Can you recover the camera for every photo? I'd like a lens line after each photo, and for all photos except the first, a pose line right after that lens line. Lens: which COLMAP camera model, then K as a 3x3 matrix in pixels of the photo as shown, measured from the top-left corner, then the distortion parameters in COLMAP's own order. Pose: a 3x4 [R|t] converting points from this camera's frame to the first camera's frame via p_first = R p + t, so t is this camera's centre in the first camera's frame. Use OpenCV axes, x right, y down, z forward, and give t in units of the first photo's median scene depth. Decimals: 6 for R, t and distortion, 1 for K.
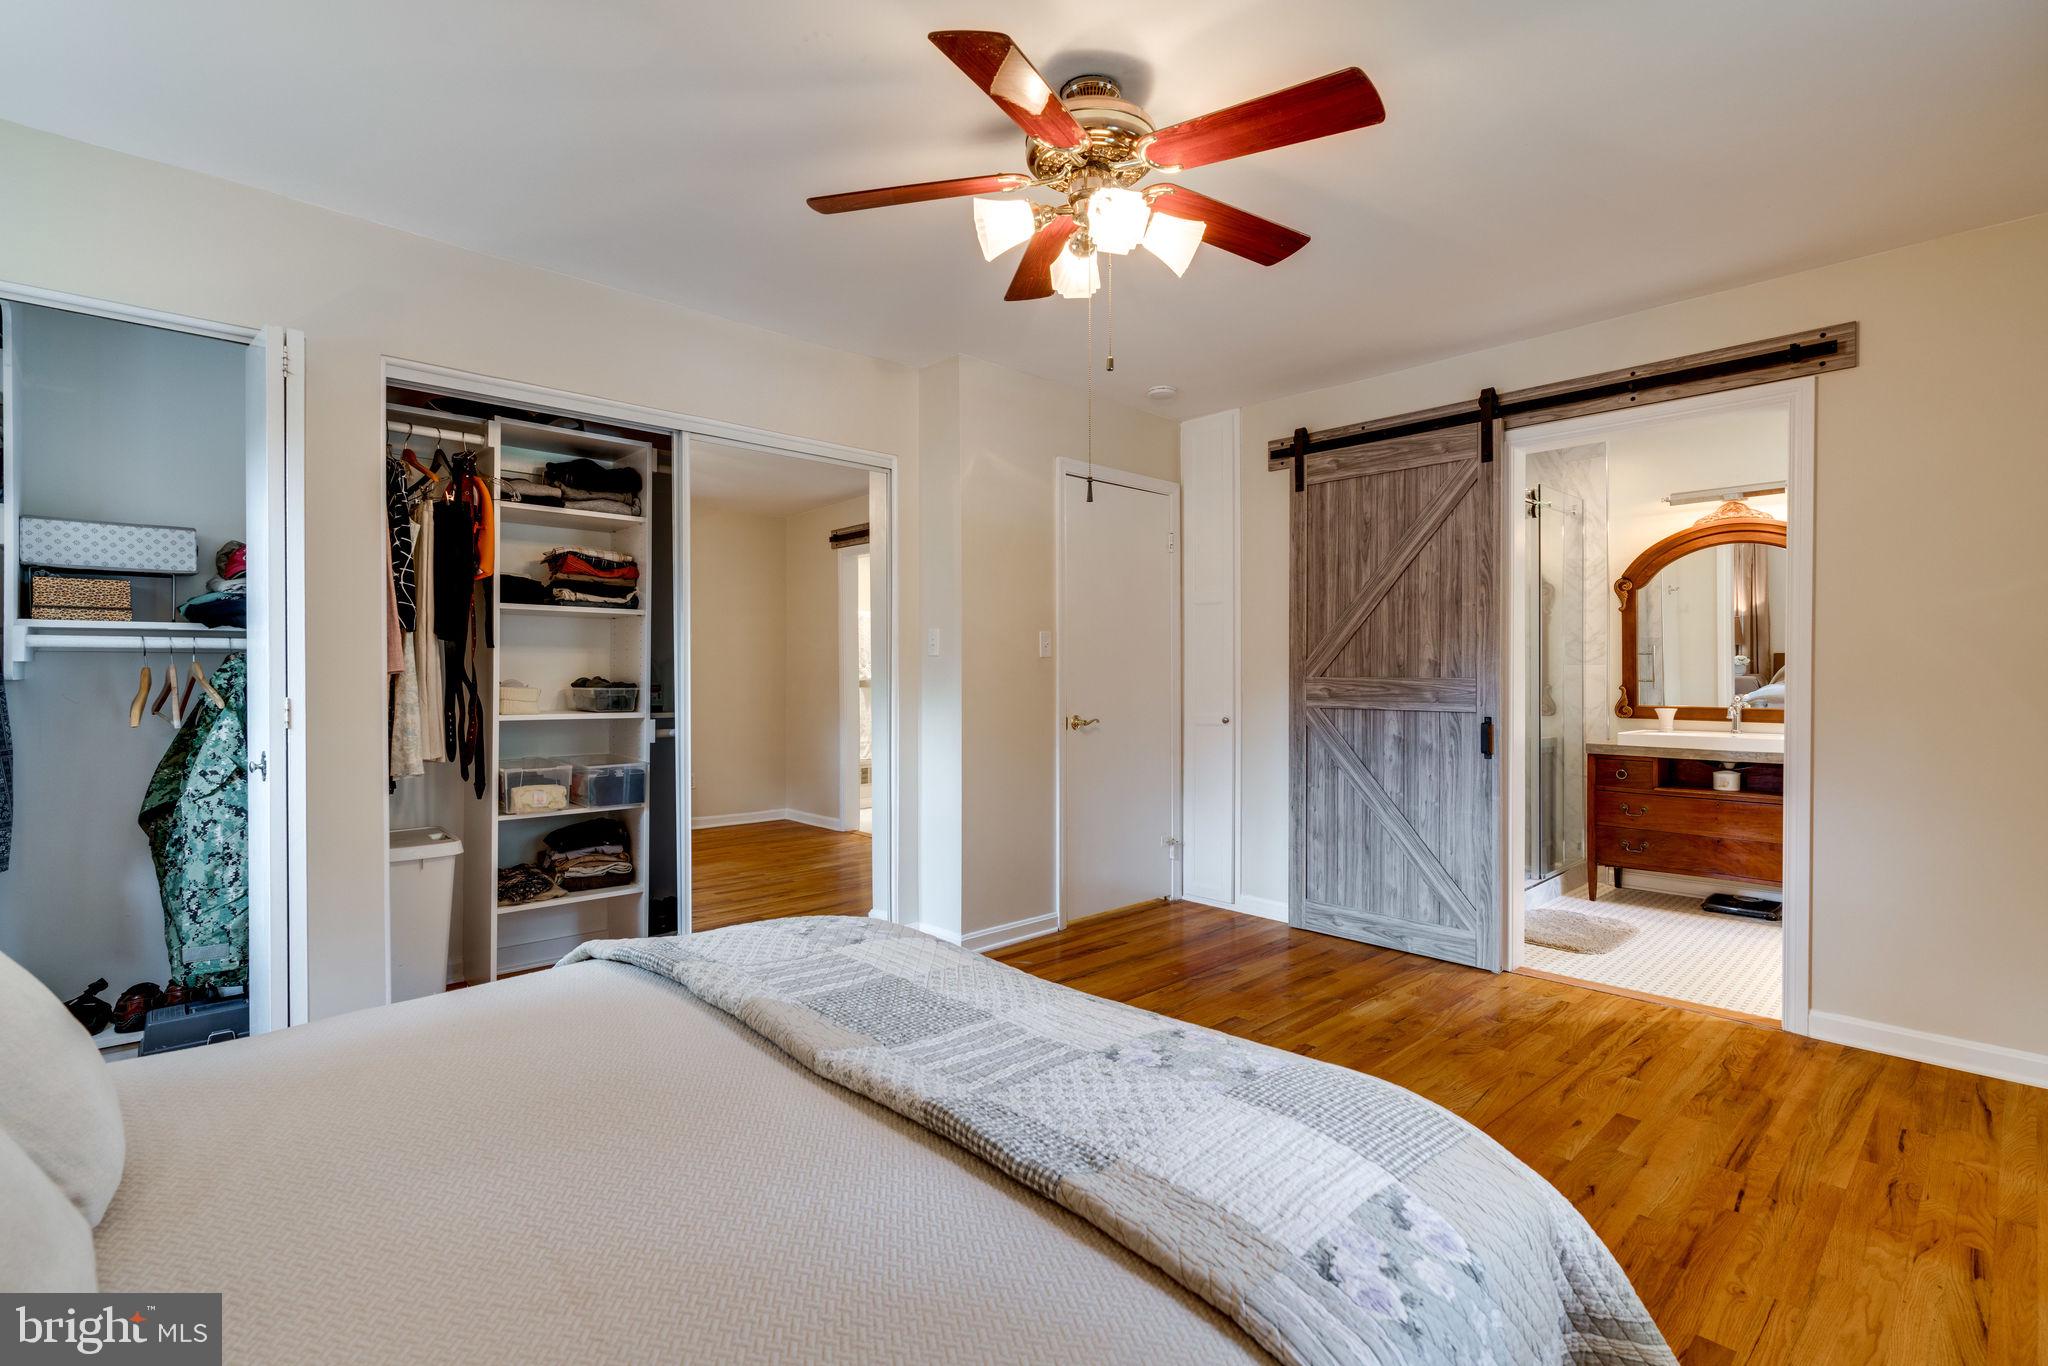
lens RADIAL K [[958.2, 0, 1025.4], [0, 958.2, 679.9], [0, 0, 1]] dist [-0.000216, 0.000720]
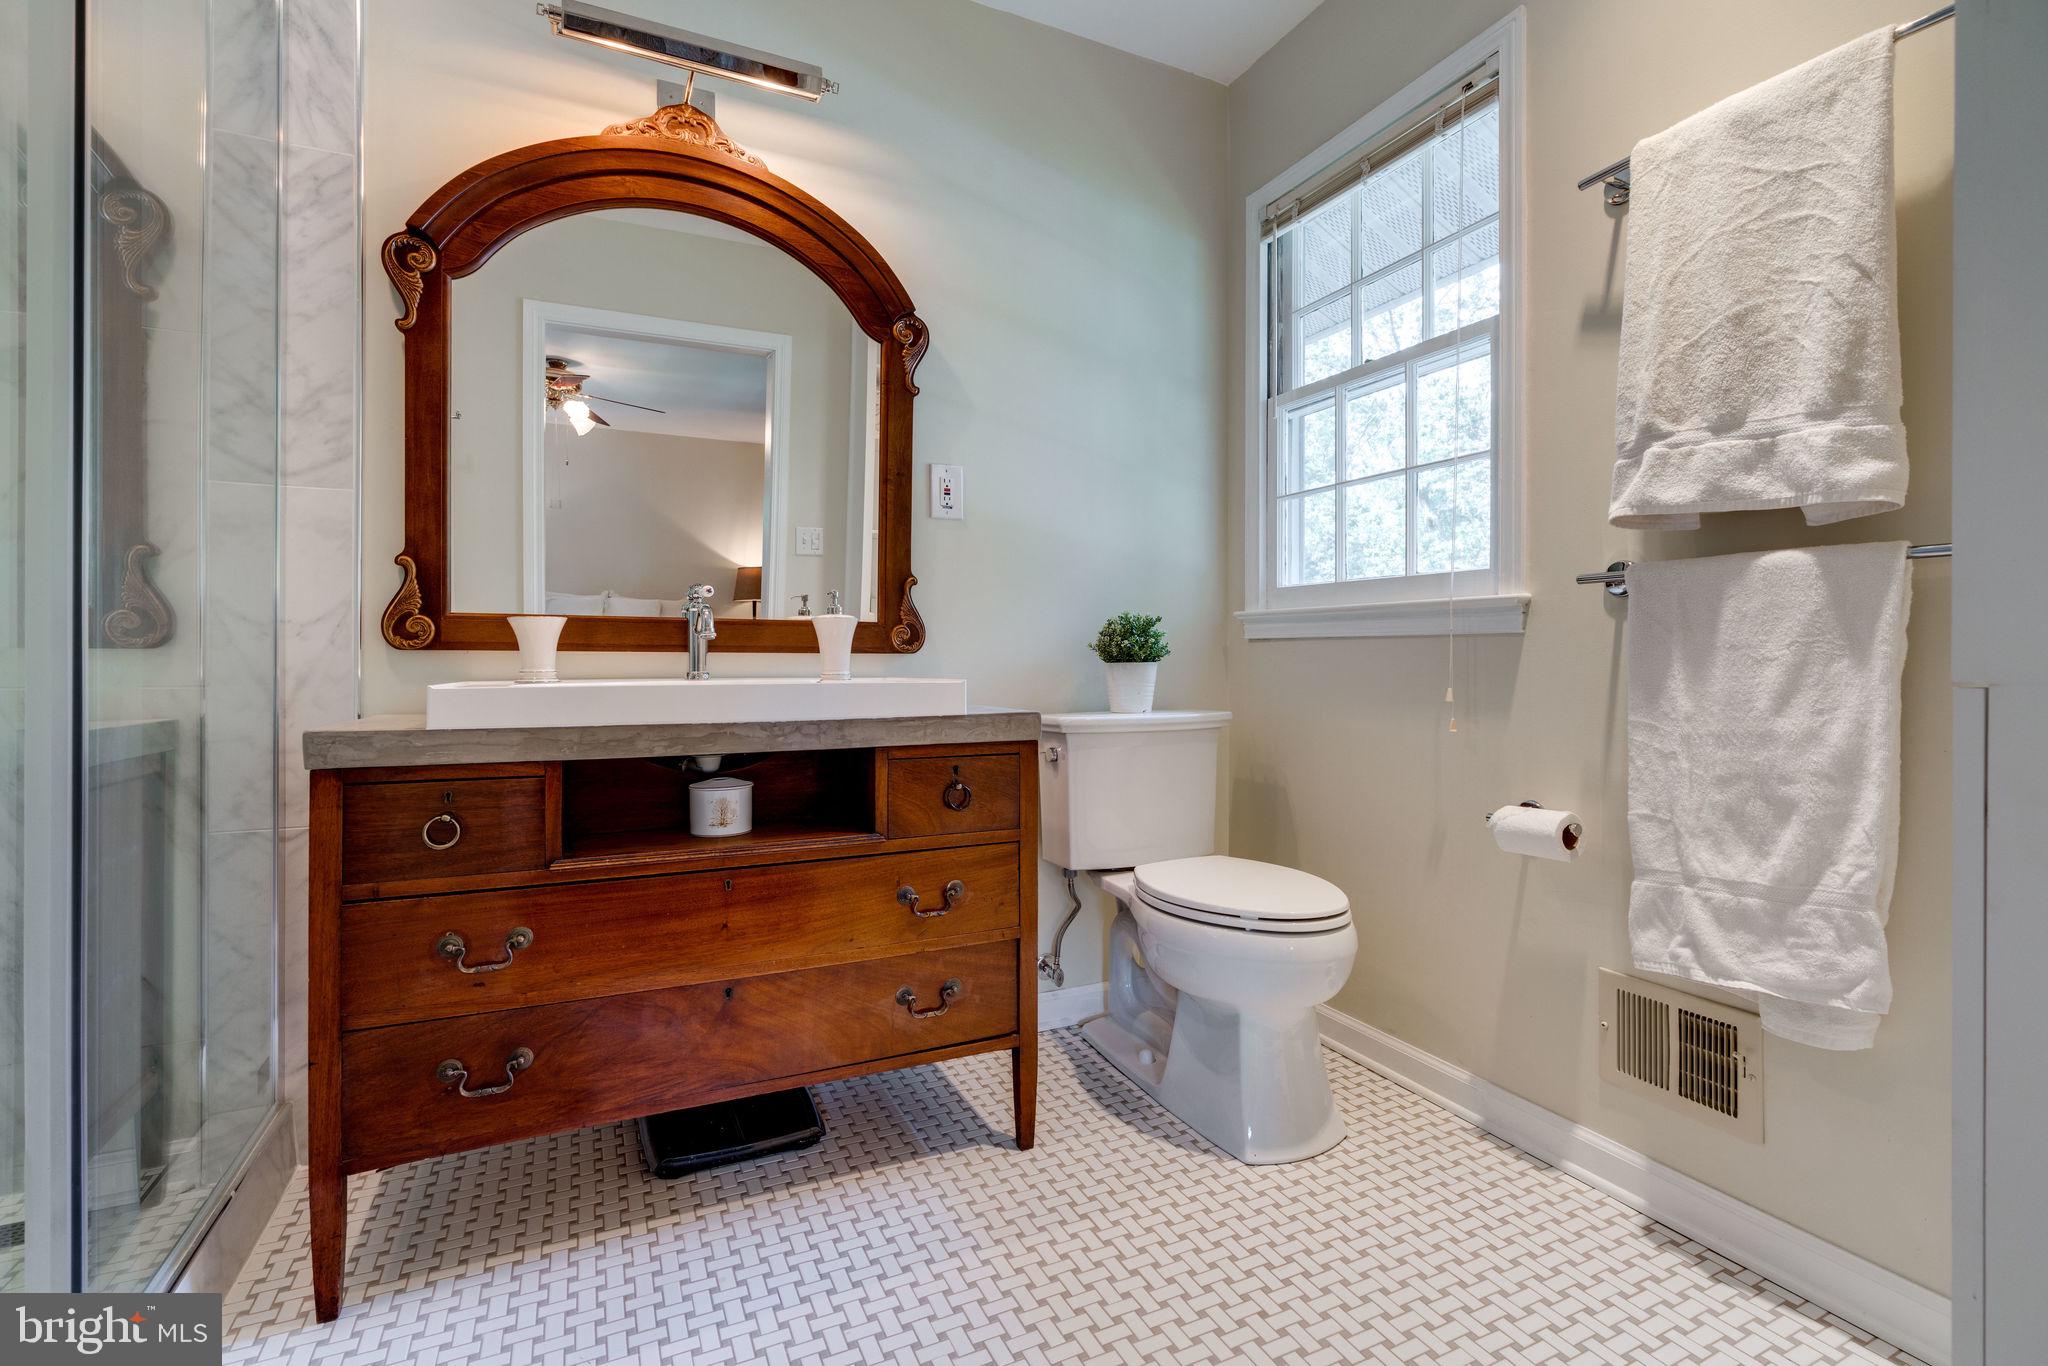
lens RADIAL K [[958.2, 0, 1017.5], [0, 958.2, 654.4], [0, 0, 1]] dist [-0.000216, 0.000720]
pose [[0.338567, 0.008024, 0.940908, 0.383075], [0.003757, 0.999944, -0.009879, 0.045689], [-0.940935, 0.006880, 0.338518, 0.690220]]
